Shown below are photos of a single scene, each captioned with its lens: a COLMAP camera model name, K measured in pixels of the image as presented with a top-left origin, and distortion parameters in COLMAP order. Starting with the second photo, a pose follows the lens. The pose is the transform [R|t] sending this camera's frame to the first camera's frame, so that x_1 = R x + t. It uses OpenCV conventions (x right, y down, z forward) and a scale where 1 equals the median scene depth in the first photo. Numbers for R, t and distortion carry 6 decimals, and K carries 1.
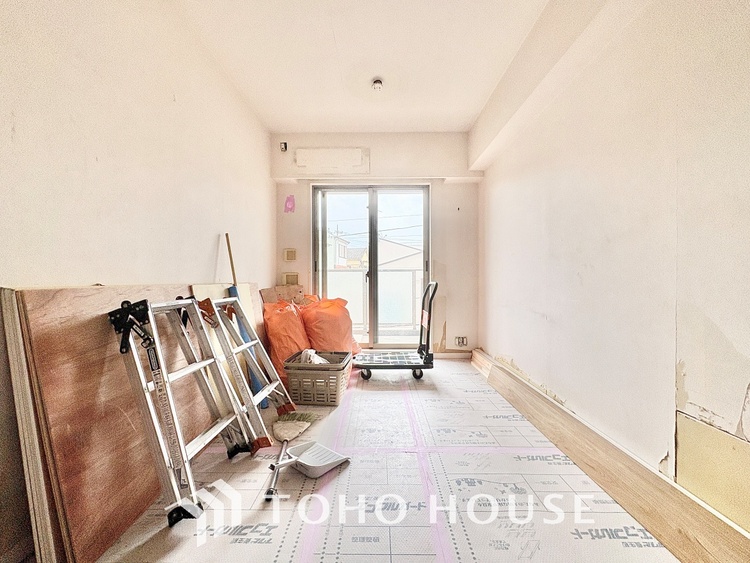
lens RADIAL K [[298.6, 0, 375.0], [0, 298.6, 281.5], [0, 0, 1]] dist [0.000621, -0.000098]
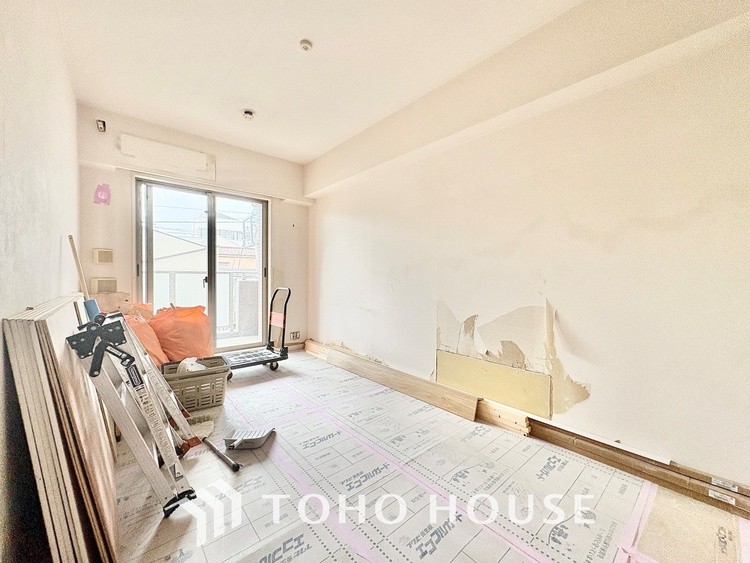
lens RADIAL K [[298.6, 0, 375.0], [0, 298.6, 281.5], [0, 0, 1]] dist [0.000621, -0.000098]
pose [[0.748725, -0.000811, 0.662880, -0.336361], [-0.005231, 0.999961, 0.007132, -0.035761], [-0.662860, -0.008808, 0.748691, -0.146523]]
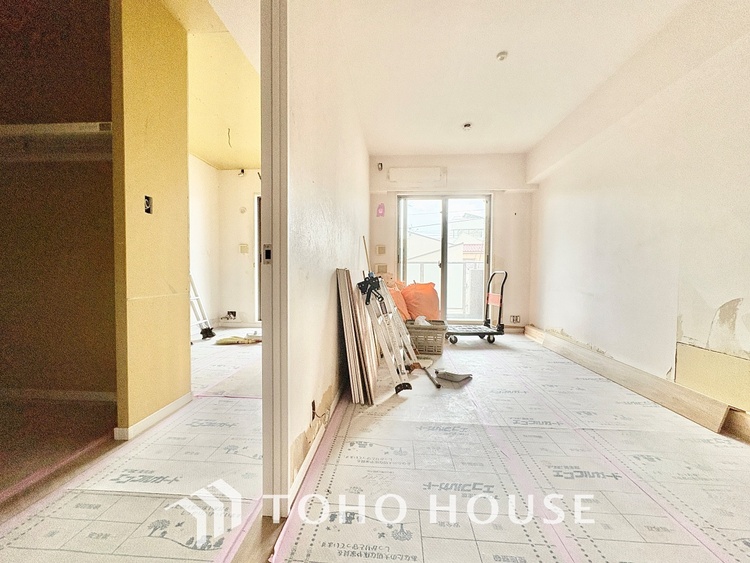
lens RADIAL K [[299.4, 0, 375.0], [0, 299.4, 281.5], [0, 0, 1]] dist [0.000593, 0.000032]
pose [[0.998089, 0.012182, -0.060573, -0.285163], [-0.010689, 0.999632, 0.024914, 0.019301], [0.060854, -0.024219, 0.997853, -0.368903]]
